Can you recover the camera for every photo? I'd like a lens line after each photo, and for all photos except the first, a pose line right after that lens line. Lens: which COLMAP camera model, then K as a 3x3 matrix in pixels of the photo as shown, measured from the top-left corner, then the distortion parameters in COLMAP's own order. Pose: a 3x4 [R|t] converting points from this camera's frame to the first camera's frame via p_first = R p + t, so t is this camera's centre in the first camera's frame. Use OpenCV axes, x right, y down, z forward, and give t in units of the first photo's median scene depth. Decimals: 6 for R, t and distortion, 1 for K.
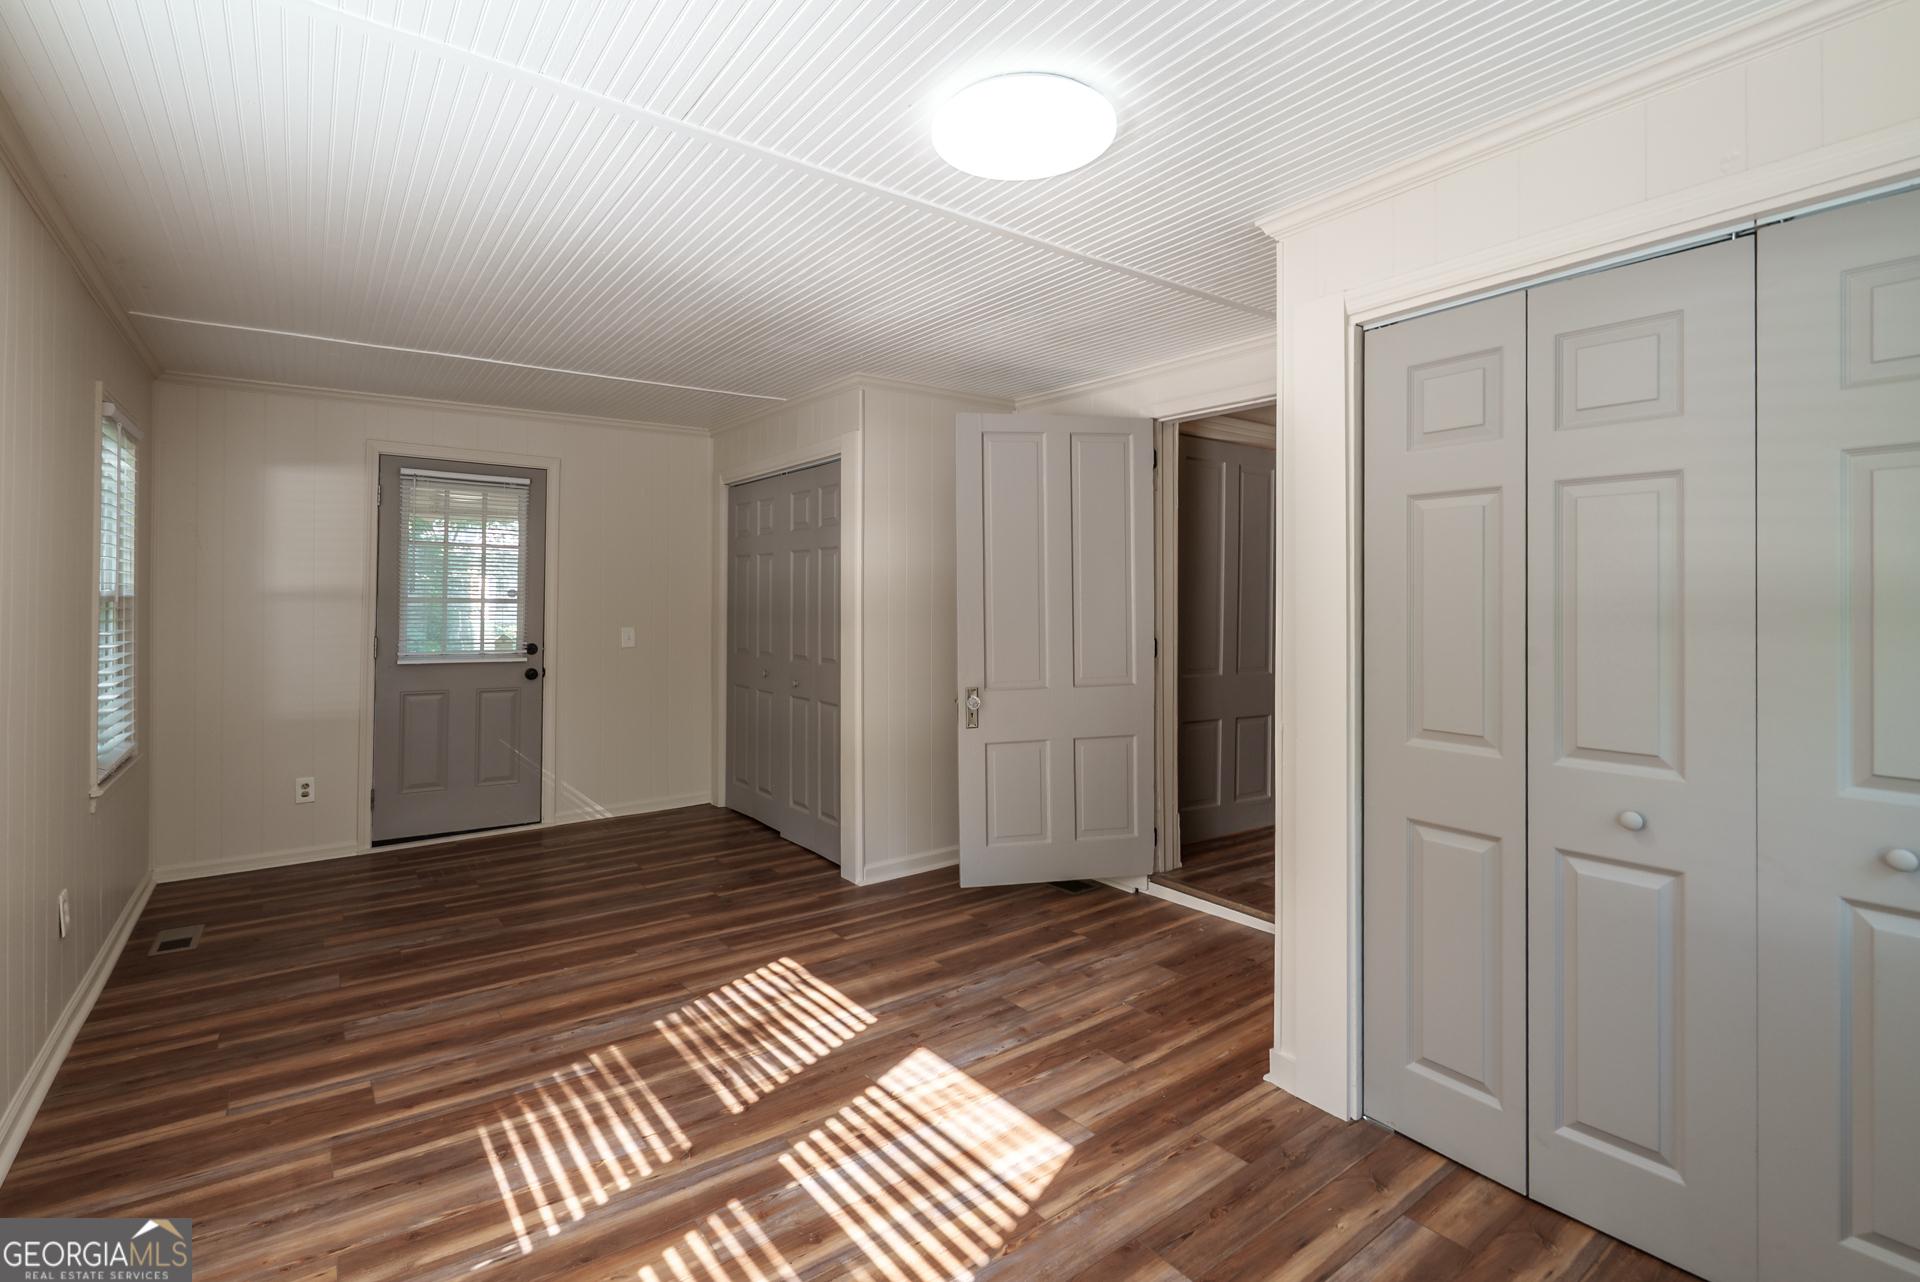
lens RADIAL K [[884.9, 0, 965.6], [0, 884.9, 621.1], [0, 0, 1]] dist [-0.001172, 0.000727]
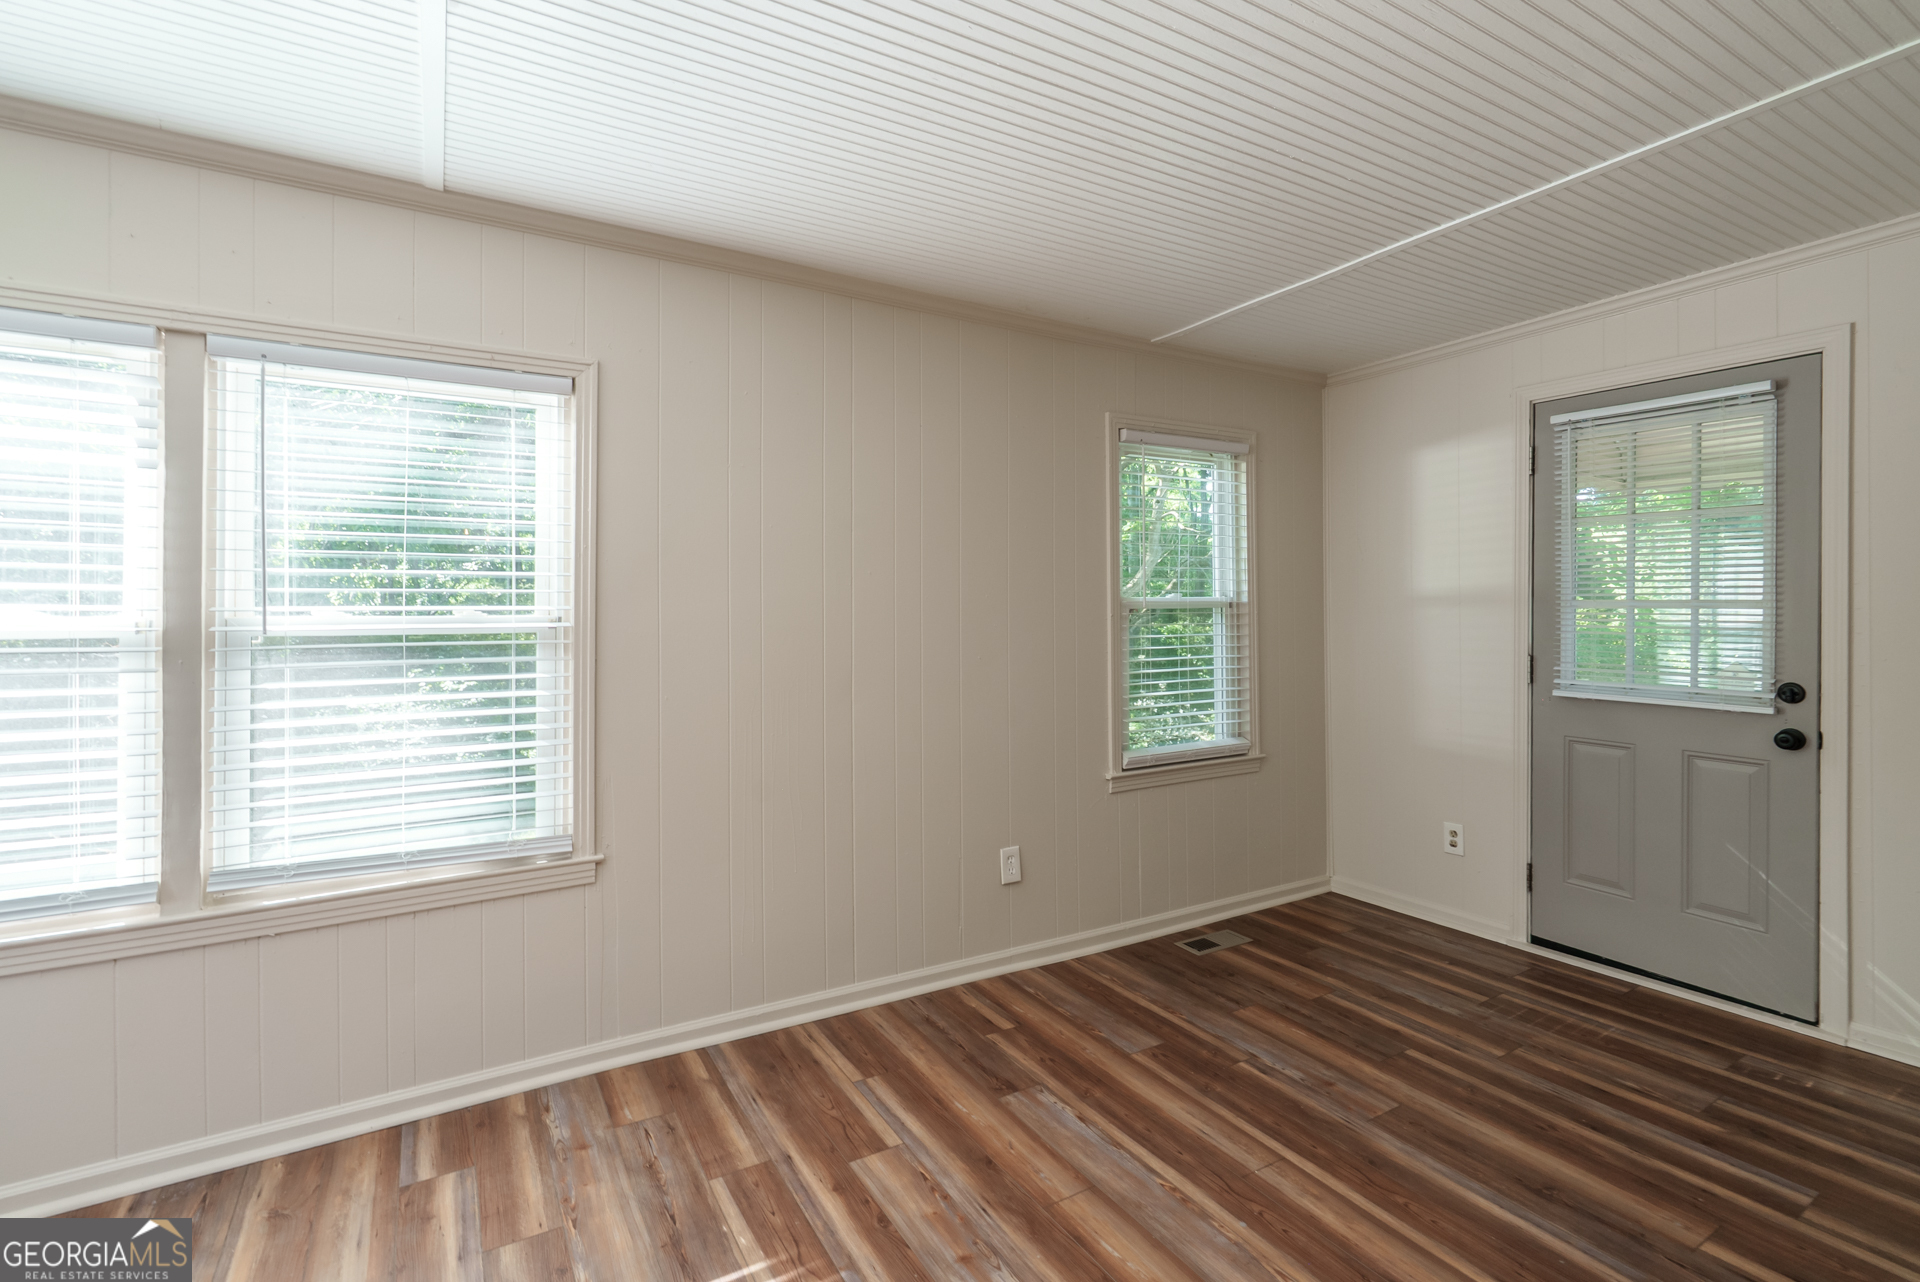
lens RADIAL K [[886.1, 0, 951.4], [0, 886.1, 605.0], [0, 0, 1]] dist [-0.001057, 0.000513]
pose [[-0.113924, -0.008270, -0.993455, 0.198264], [-0.020165, 0.999779, -0.006010, -0.016089], [0.993285, 0.019349, -0.114066, 1.071781]]
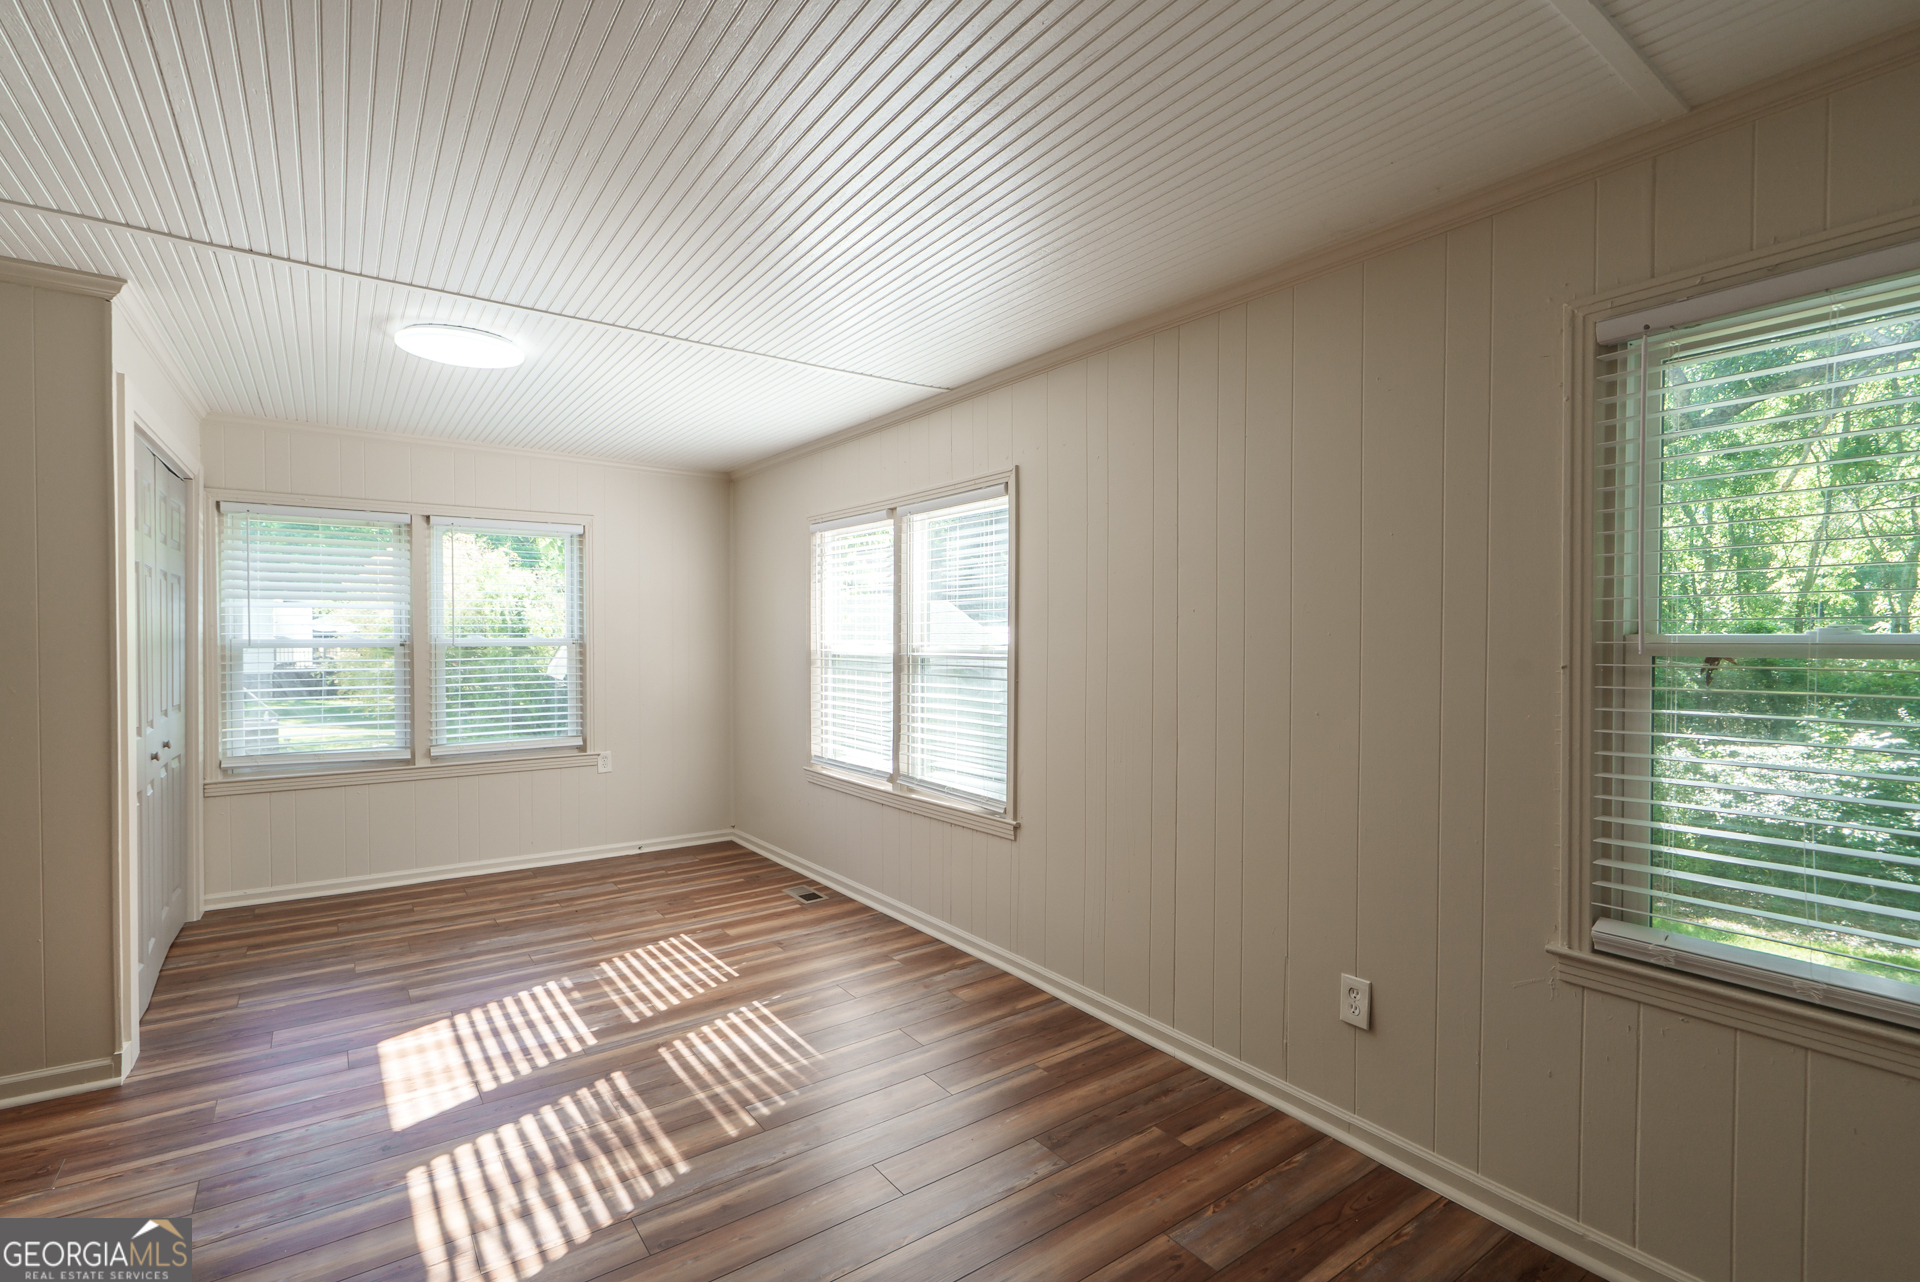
lens RADIAL K [[870.2, 0, 959.7], [0, 870.2, 668.4], [0, 0, 1]] dist [0.002190, 0.000348]
pose [[-0.999724, -0.008230, 0.022008, -0.659882], [-0.007011, 0.998469, 0.054865, -0.046949], [-0.022426, 0.054695, -0.998251, 1.899502]]
